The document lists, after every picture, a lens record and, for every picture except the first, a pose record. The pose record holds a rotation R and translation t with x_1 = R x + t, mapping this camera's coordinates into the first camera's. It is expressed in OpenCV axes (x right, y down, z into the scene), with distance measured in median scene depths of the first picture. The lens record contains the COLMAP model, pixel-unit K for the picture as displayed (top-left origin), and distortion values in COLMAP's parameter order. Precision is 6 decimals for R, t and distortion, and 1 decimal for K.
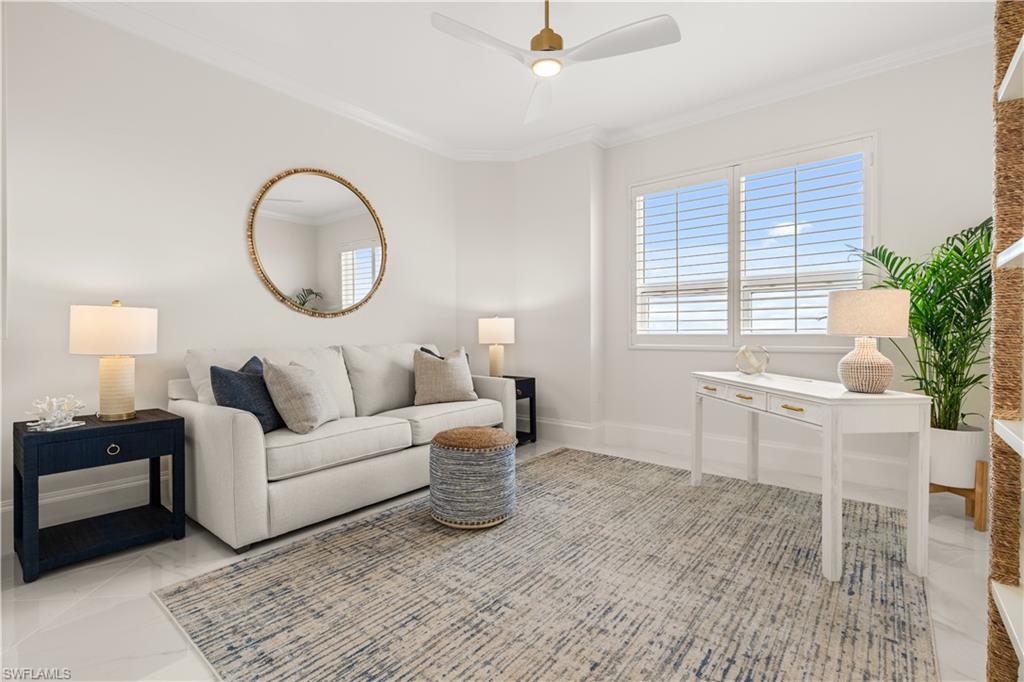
lens RADIAL K [[462.5, 0, 513.9], [0, 462.5, 338.2], [0, 0, 1]] dist [-0.009390, 0.004444]
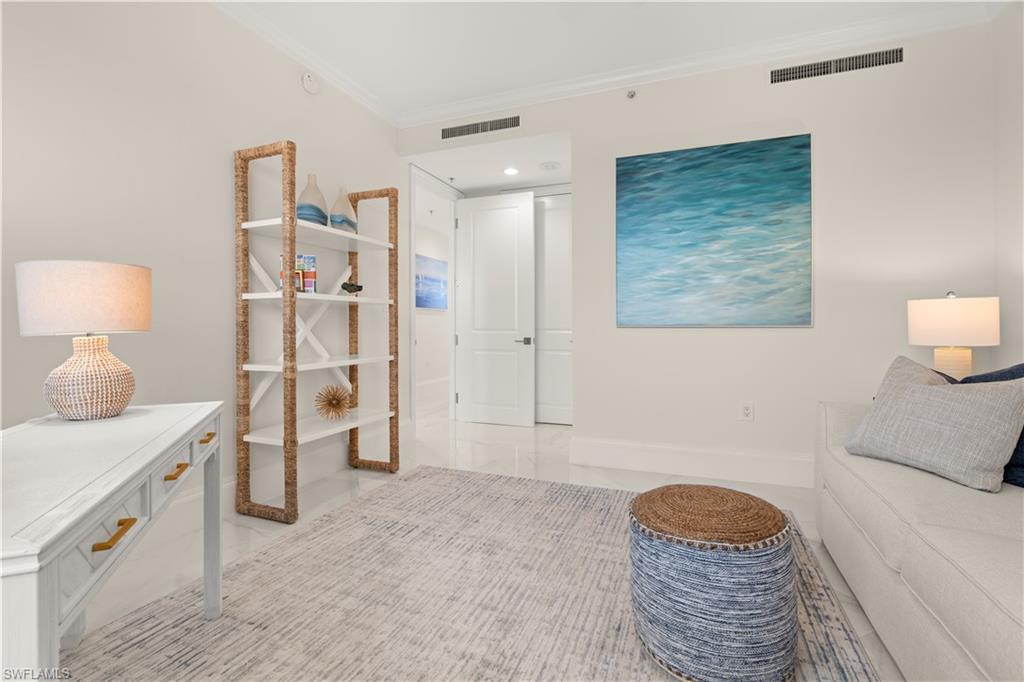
lens RADIAL K [[462.5, 0, 512.3], [0, 462.5, 334.3], [0, 0, 1]] dist [-0.009390, 0.004444]
pose [[-0.952524, 0.008070, -0.304357, 0.411381], [0.000170, 0.999663, 0.025975, -0.020584], [0.304464, 0.024690, -0.952204, 1.934535]]
